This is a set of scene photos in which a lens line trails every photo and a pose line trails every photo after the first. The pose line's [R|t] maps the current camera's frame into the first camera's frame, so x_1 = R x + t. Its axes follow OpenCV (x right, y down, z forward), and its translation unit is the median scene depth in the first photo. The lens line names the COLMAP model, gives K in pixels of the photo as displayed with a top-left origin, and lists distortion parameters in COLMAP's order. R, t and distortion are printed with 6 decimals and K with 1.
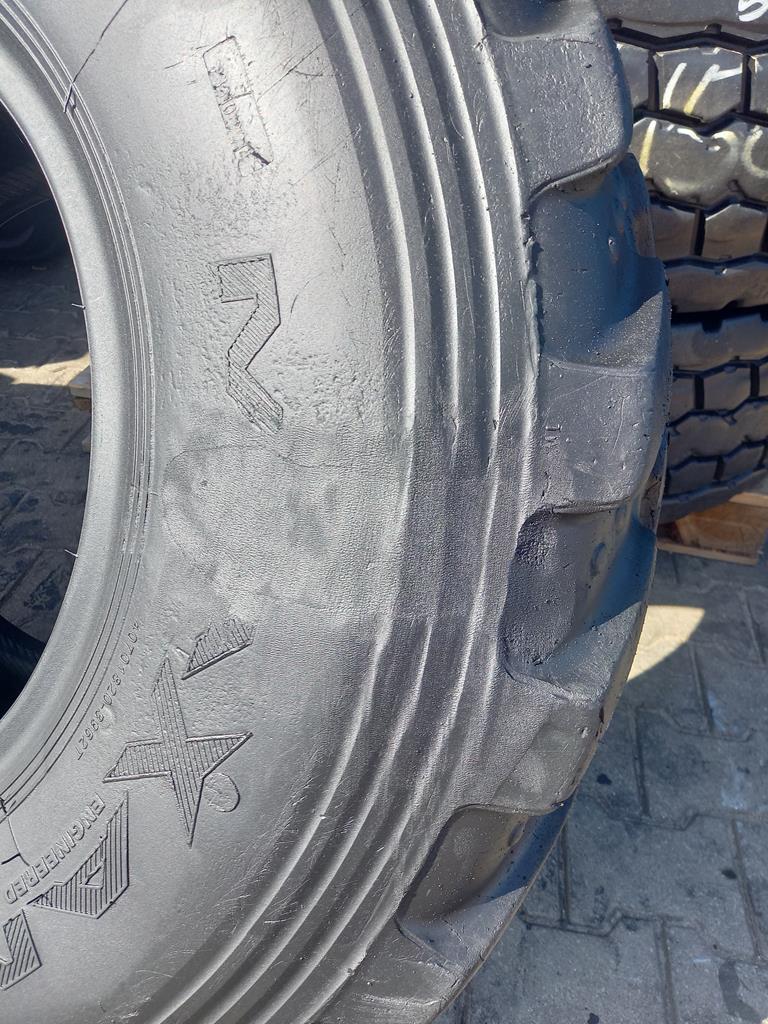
lens RADIAL K [[784.3, 0, 397.8], [0, 784.3, 514.8], [0, 0, 1]] dist [0.008106, -0.039441]
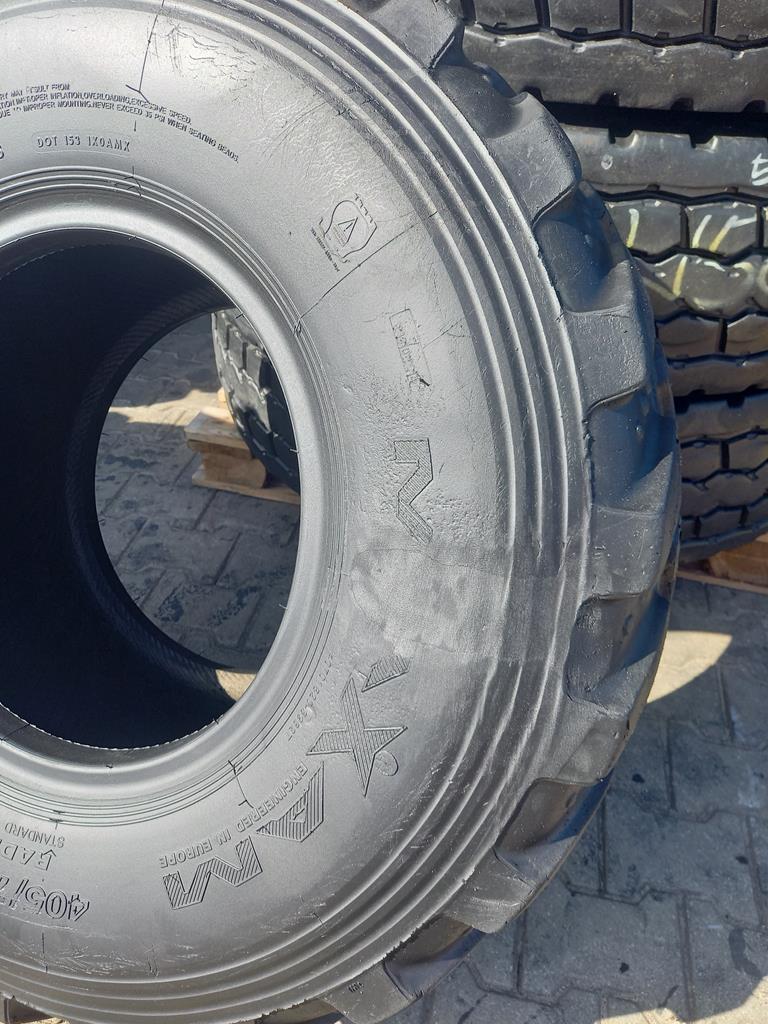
lens RADIAL K [[780.7, 0, 384.0], [0, 780.7, 512.0], [0, 0, 1]] dist [0.023704, -0.065550]
pose [[0.997313, 0.016872, -0.071295, -0.117812], [-0.017249, 0.999840, -0.004679, -0.146445], [0.071205, 0.005896, 0.997444, -0.570871]]
